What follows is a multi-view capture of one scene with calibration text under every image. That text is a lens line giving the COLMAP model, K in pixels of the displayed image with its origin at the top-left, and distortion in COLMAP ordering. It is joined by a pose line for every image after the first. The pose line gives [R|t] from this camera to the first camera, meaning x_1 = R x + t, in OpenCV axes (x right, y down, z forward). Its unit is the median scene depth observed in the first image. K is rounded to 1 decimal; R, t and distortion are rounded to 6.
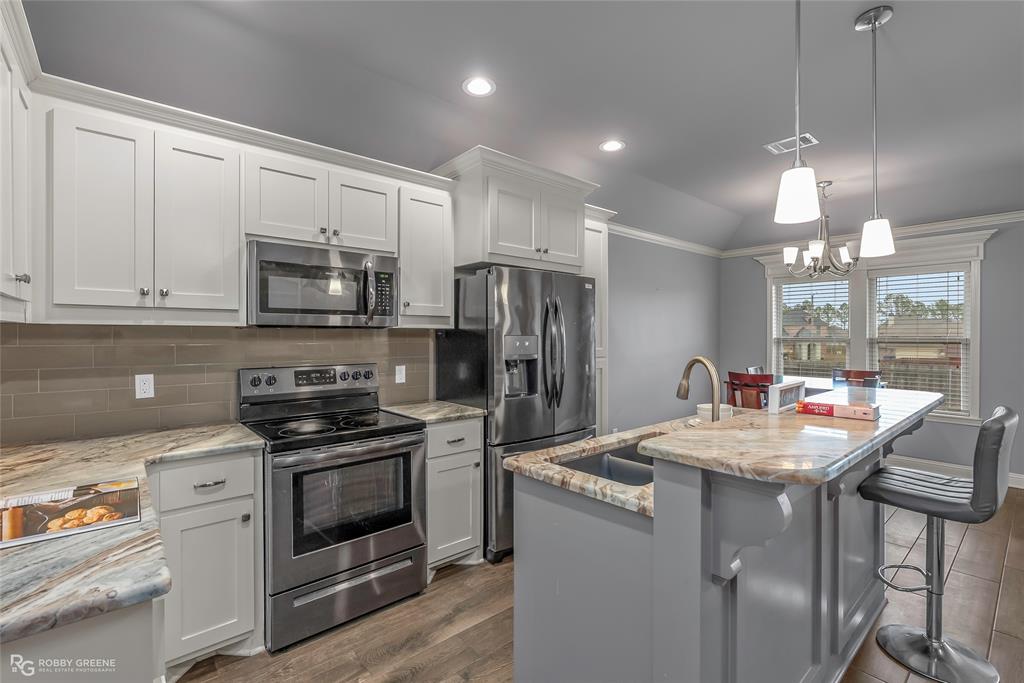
lens RADIAL K [[469.9, 0, 515.7], [0, 469.9, 341.0], [0, 0, 1]] dist [-0.005002, 0.001705]
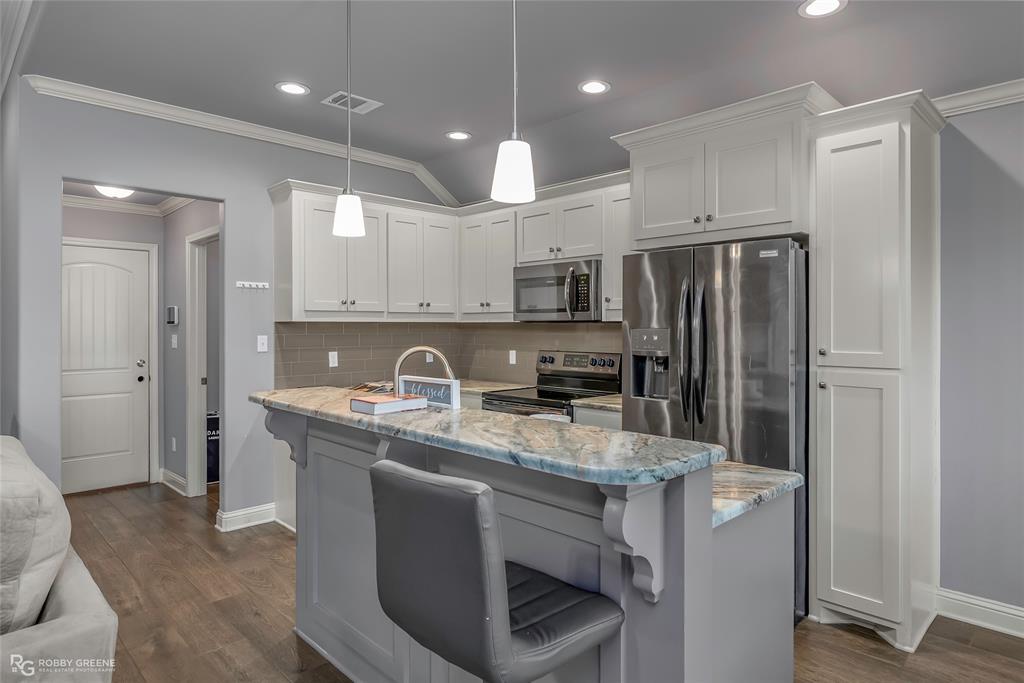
lens RADIAL K [[590.2, 0, 509.6], [0, 590.2, 326.8], [0, 0, 1]] dist [0.001744, 0.000924]
pose [[0.050741, -0.002580, -0.998709, 1.089334], [-0.018762, 0.999818, -0.003536, -0.005606], [0.998536, 0.018918, 0.050683, 0.680656]]
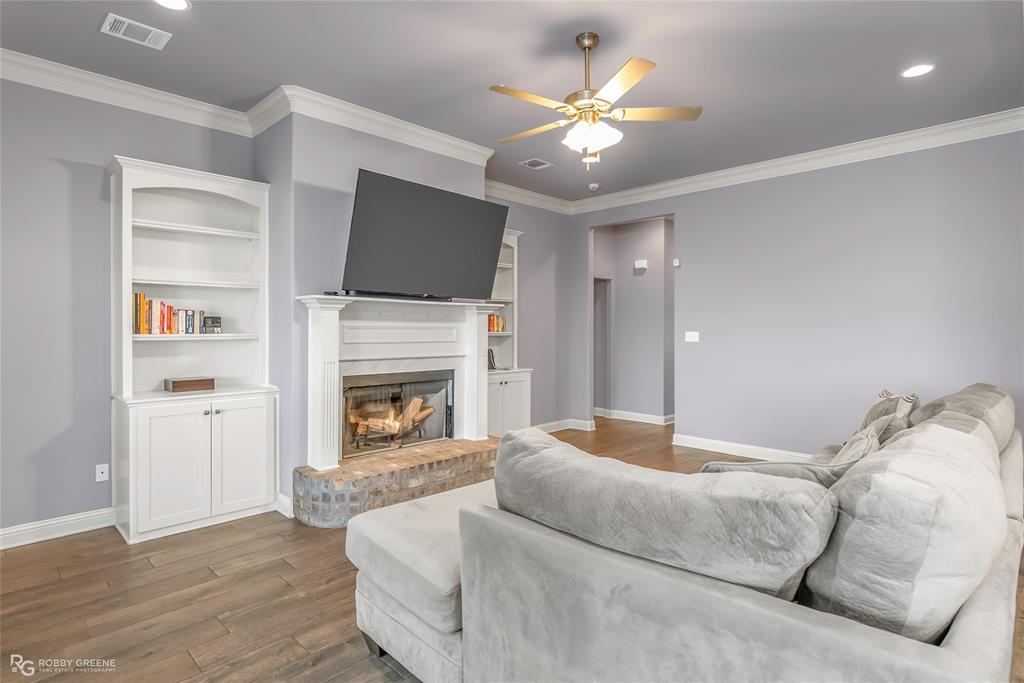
lens RADIAL K [[532.2, 0, 514.5], [0, 532.2, 331.1], [0, 0, 1]] dist [-0.004243, 0.002219]
pose [[-0.997406, -0.001264, -0.071966, 0.964897], [-0.003174, 0.999646, 0.026434, -0.005943], [0.071907, 0.026594, -0.997057, 0.700042]]
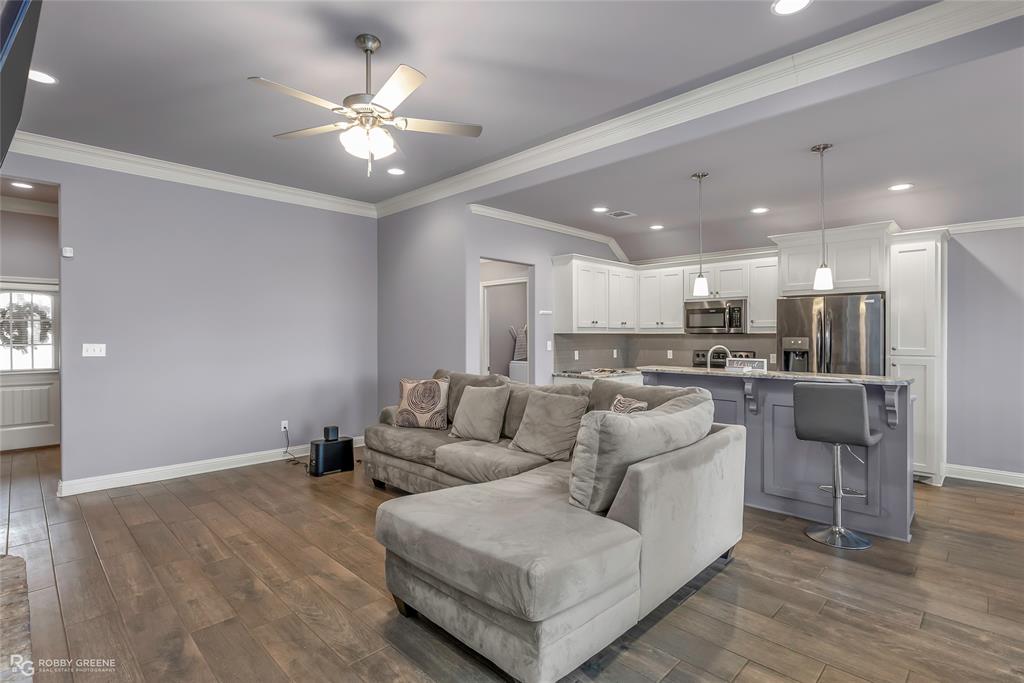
lens RADIAL K [[497.2, 0, 510.6], [0, 497.2, 336.4], [0, 0, 1]] dist [-0.000572, 0.000469]
pose [[0.064863, -0.000818, -0.997894, 1.736642], [-0.017885, 0.999838, -0.001982, 0.007865], [0.997734, 0.017976, 0.064837, -0.149610]]
